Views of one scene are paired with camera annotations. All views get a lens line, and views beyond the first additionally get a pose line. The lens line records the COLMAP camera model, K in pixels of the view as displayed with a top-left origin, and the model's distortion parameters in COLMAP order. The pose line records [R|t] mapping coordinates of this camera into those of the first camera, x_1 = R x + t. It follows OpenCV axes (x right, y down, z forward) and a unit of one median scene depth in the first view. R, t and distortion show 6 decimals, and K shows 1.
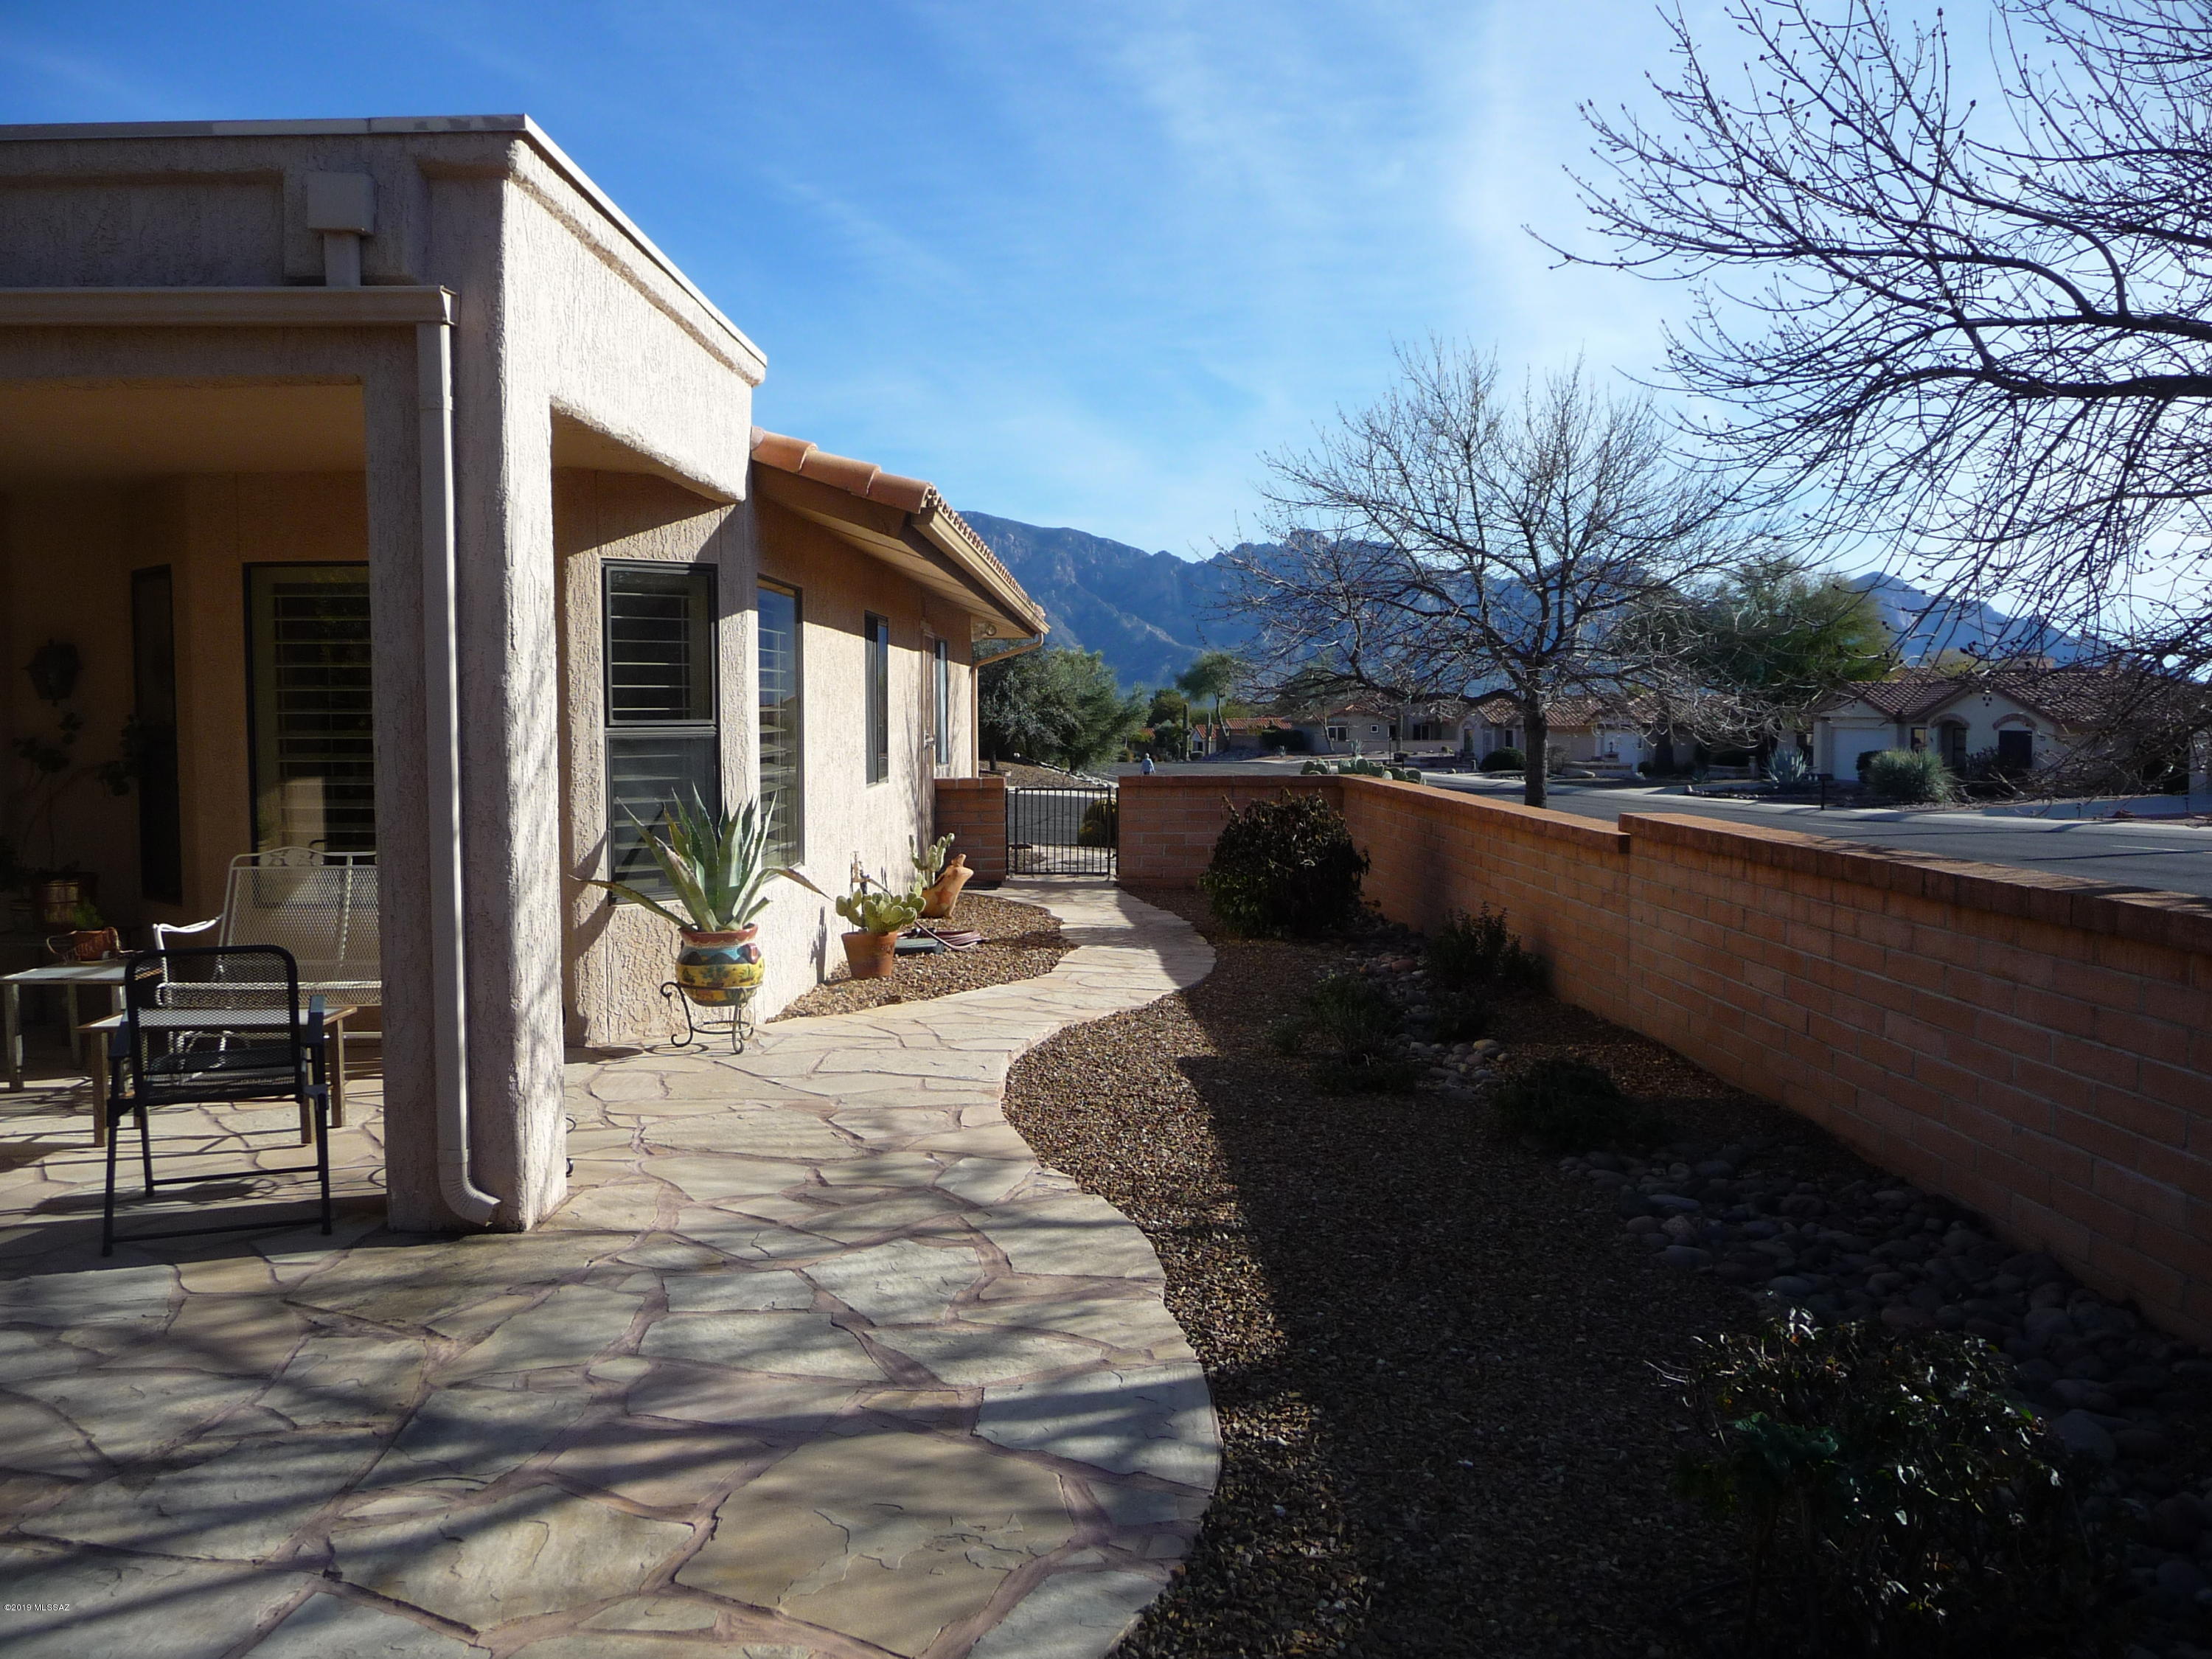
lens RADIAL K [[1817.6, 0, 1108.5], [0, 1817.6, 829.5], [0, 0, 1]] dist [-0.011596, 0.011847]
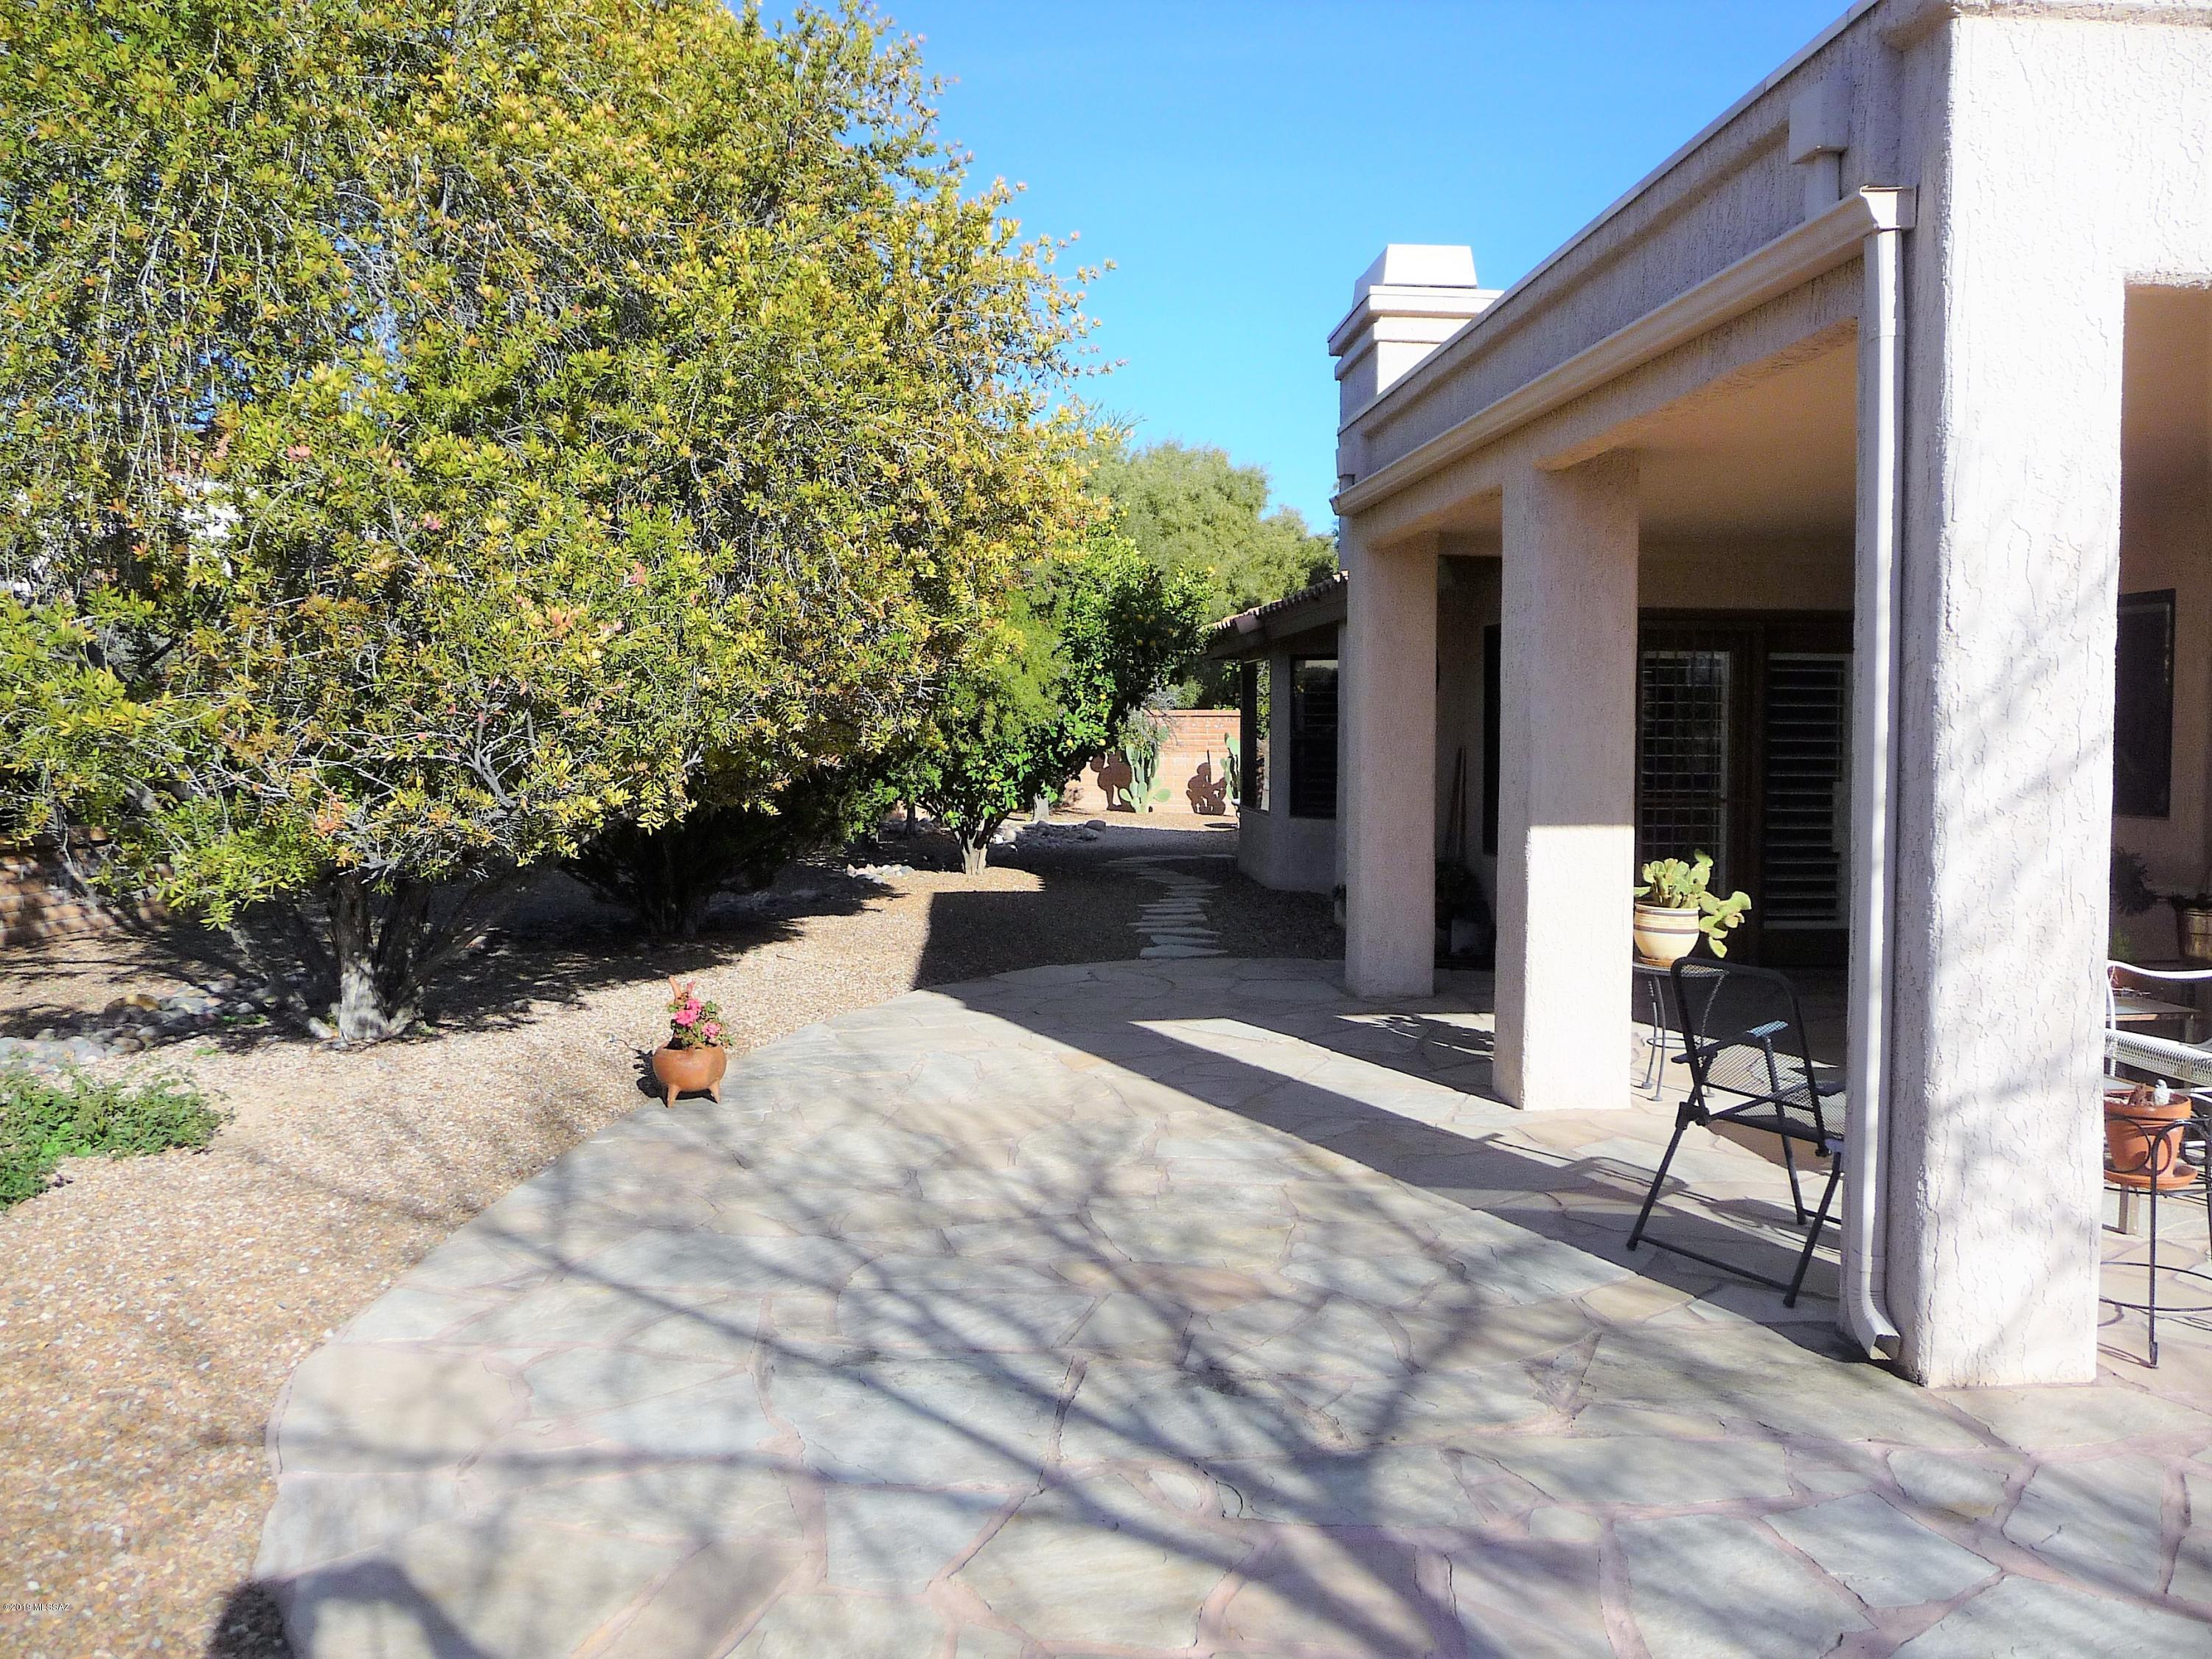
lens RADIAL K [[1817.6, 0, 1108.5], [0, 1817.6, 829.6], [0, 0, 1]] dist [-0.011596, 0.011847]
pose [[0.057344, 0.051939, -0.997002, 0.498727], [-0.058752, 0.997091, 0.048564, -0.037696], [0.996624, 0.055791, 0.060229, 0.723511]]
